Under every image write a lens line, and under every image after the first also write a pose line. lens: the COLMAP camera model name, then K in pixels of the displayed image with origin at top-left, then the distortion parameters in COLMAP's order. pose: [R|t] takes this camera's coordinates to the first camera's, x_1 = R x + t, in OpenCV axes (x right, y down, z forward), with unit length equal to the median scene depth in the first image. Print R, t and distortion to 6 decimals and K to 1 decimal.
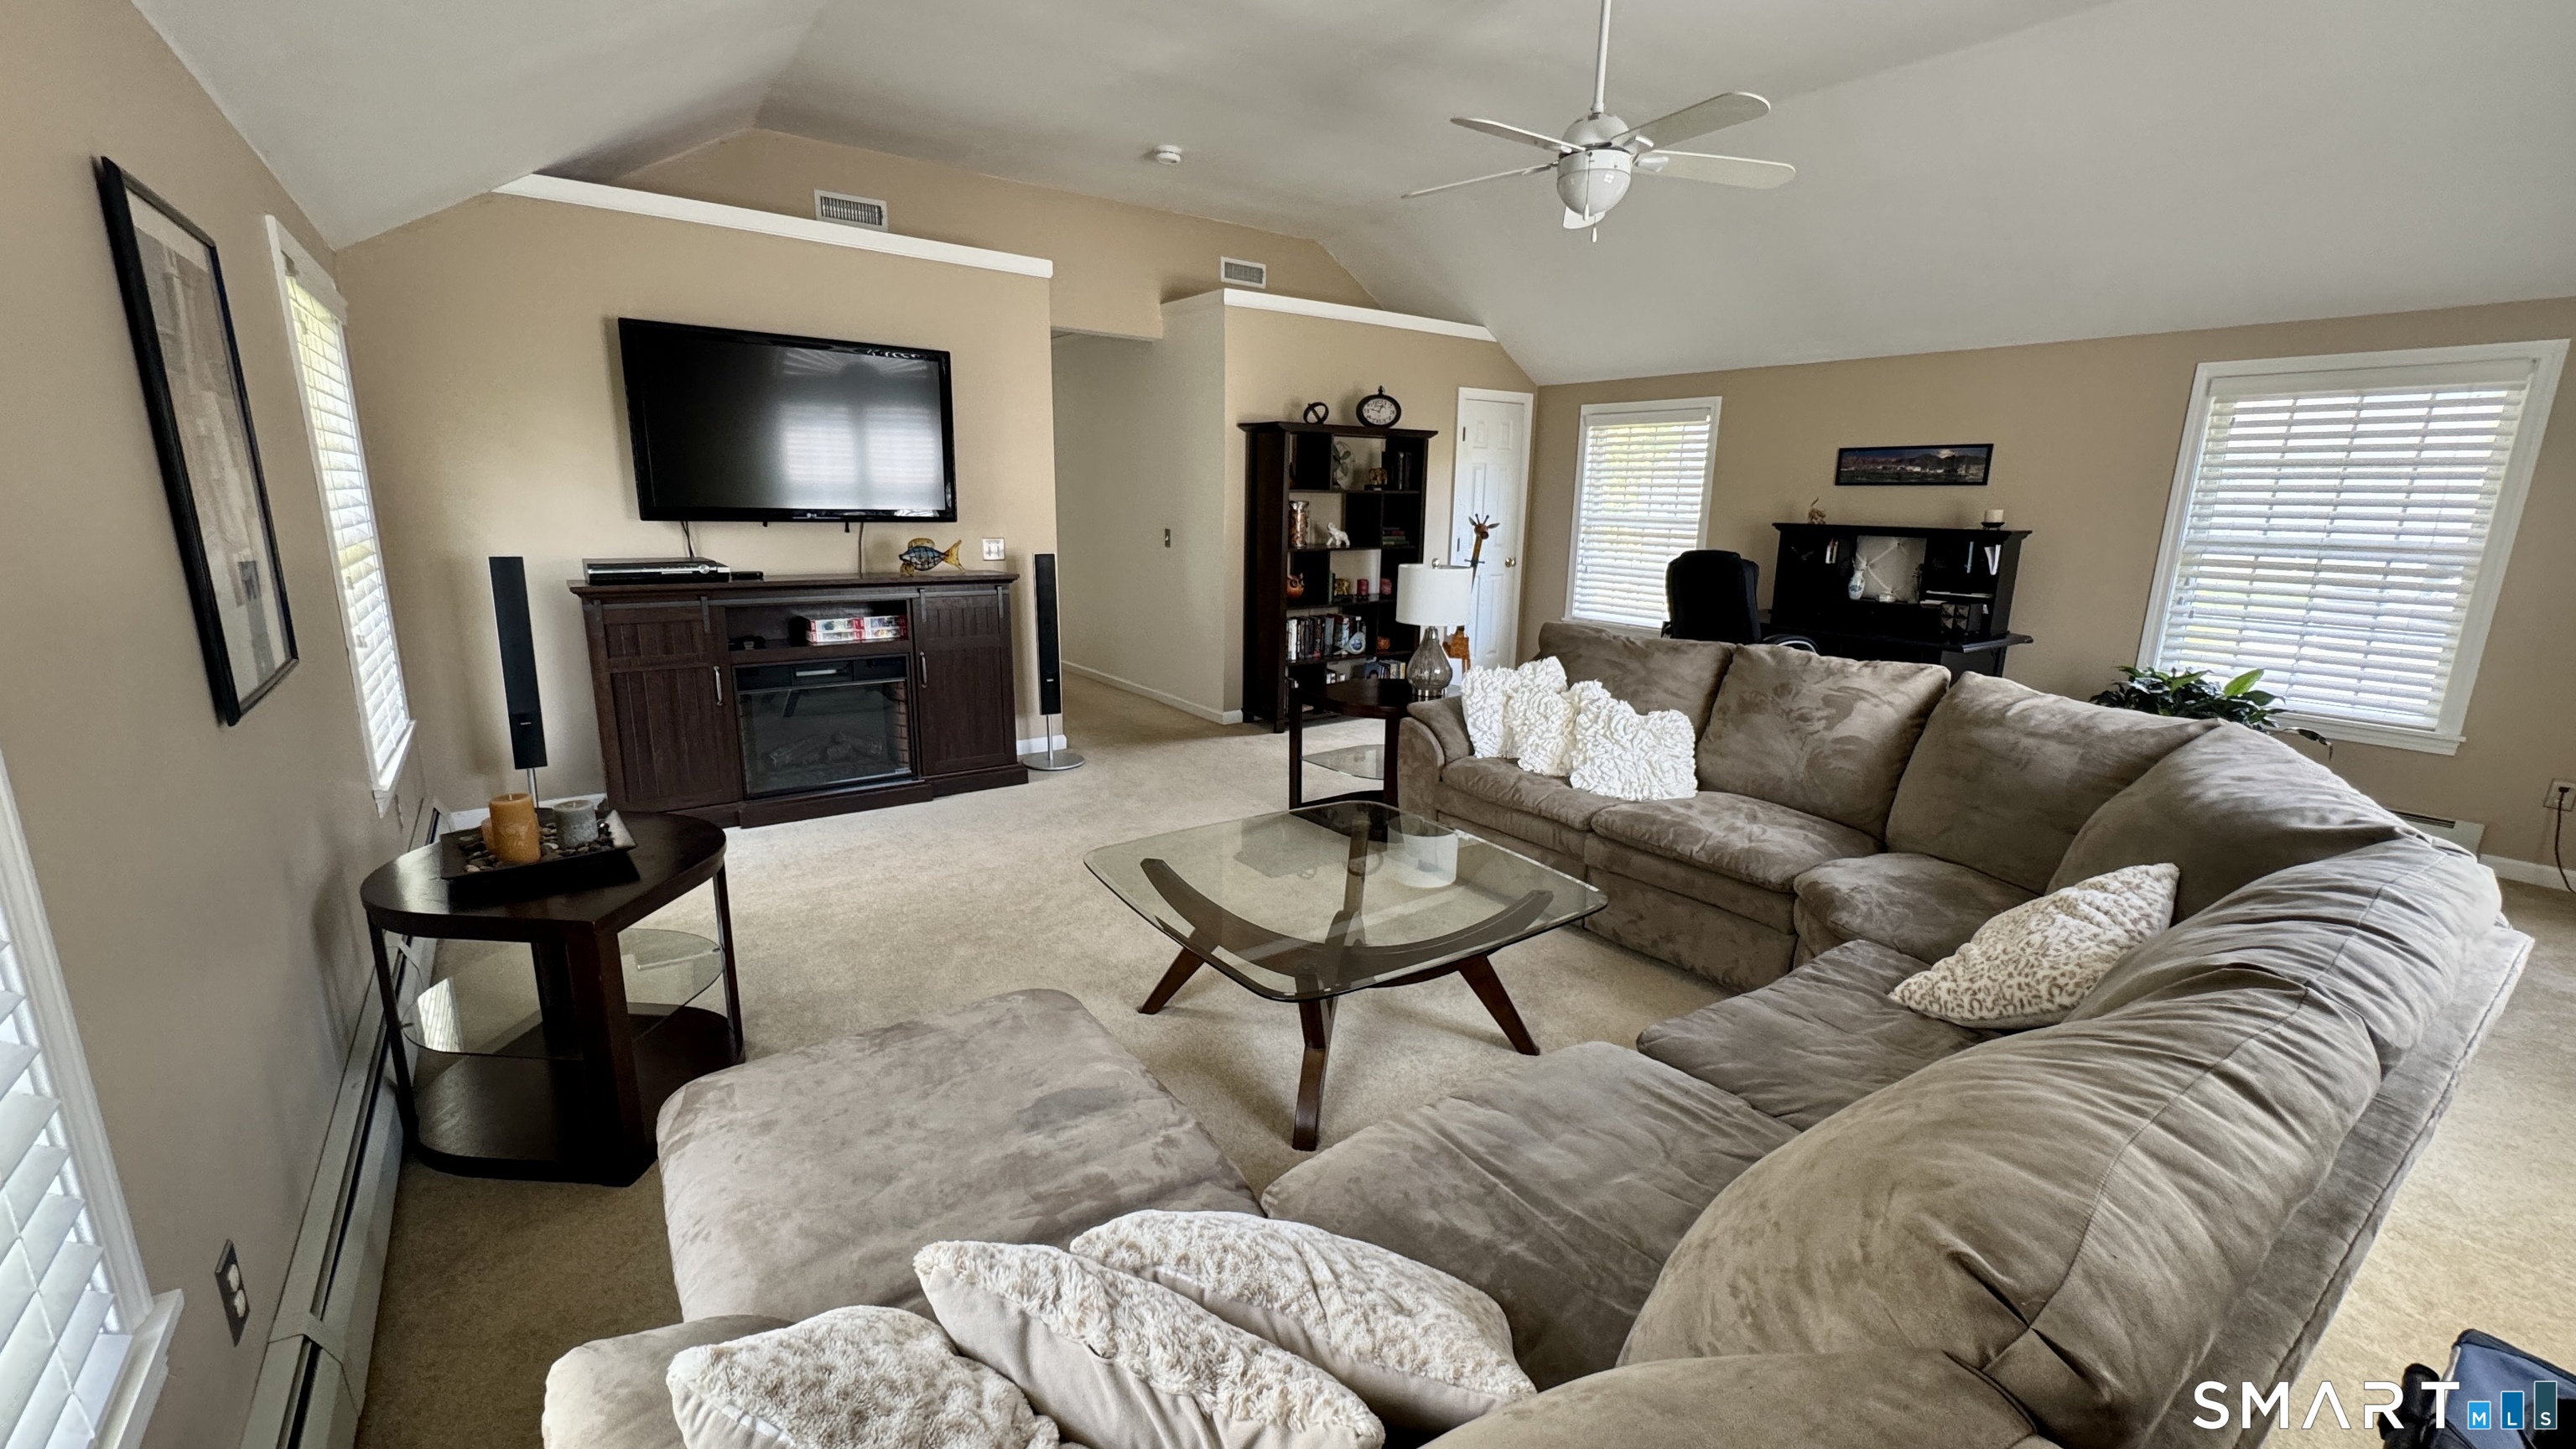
lens RADIAL K [[1025.9, 0, 1279.6], [0, 1025.9, 730.8], [0, 0, 1]] dist [-0.003679, 0.000076]
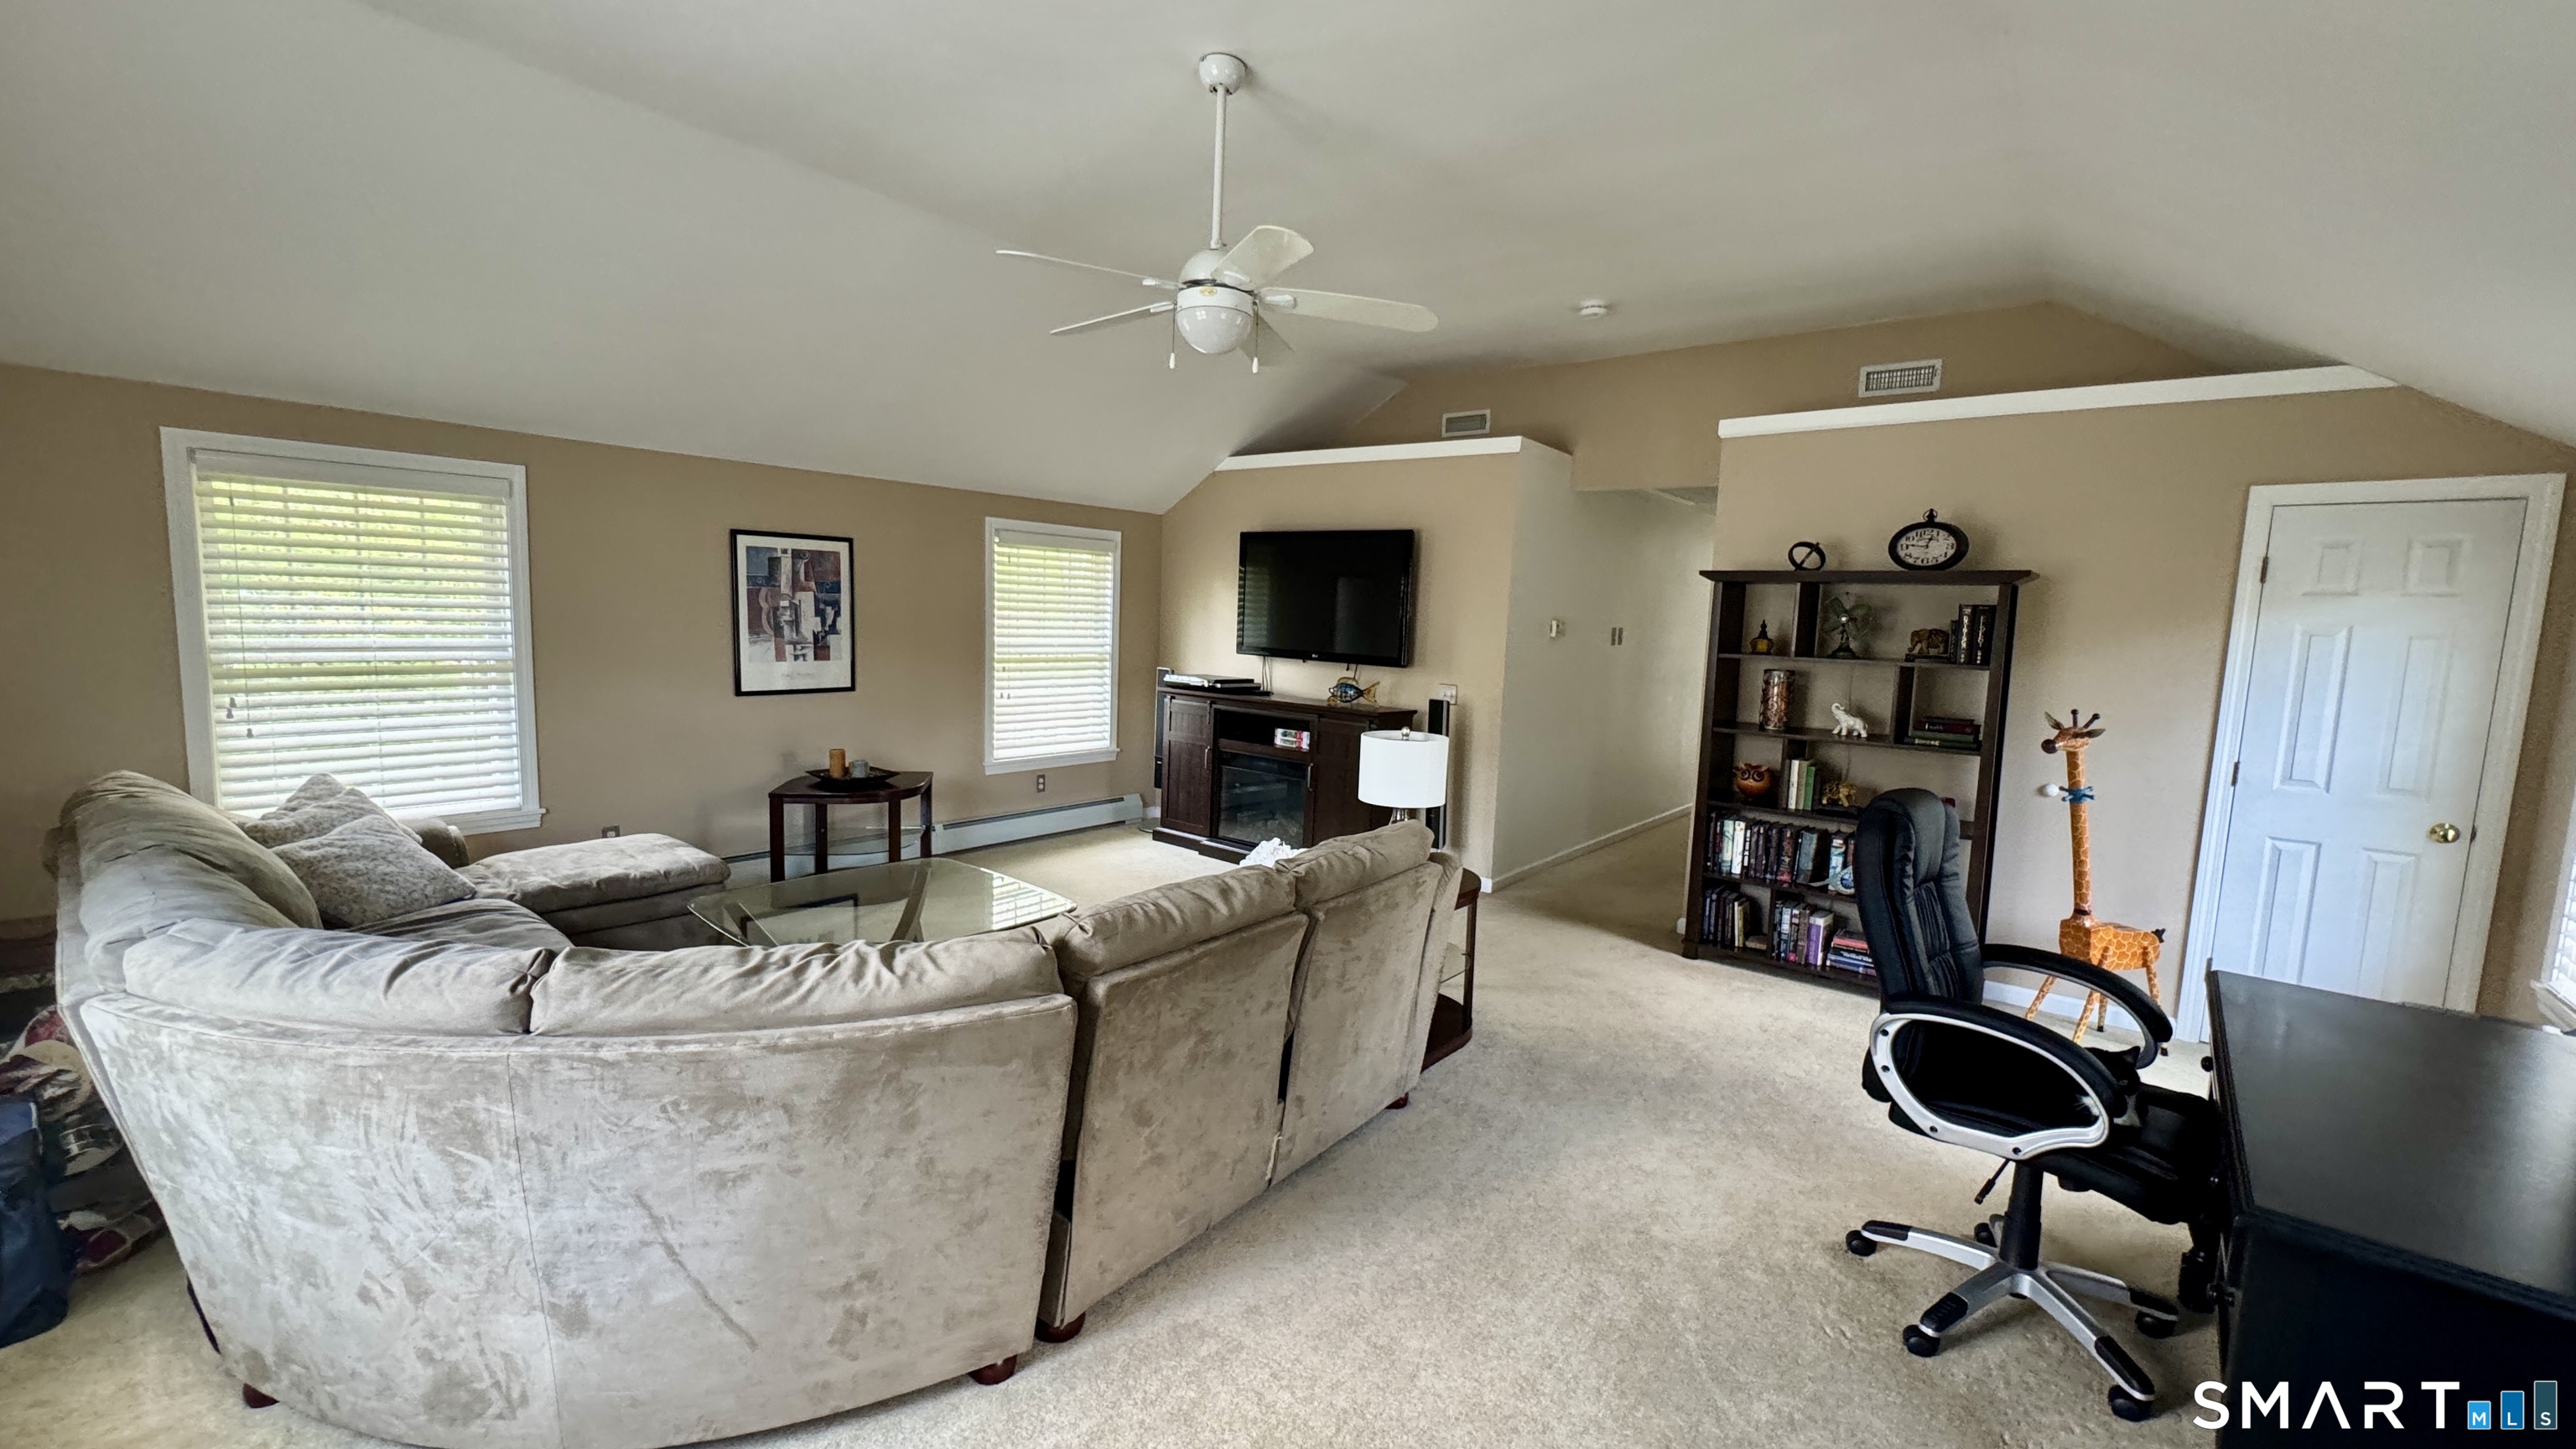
lens RADIAL K [[1025.9, 0, 1285.4], [0, 1025.9, 721.1], [0, 0, 1]] dist [-0.003679, 0.000076]
pose [[0.257875, 0.095757, -0.961421, 0.644950], [-0.249426, 0.967944, 0.029505, -0.117198], [0.933428, 0.232195, 0.273493, 0.454973]]
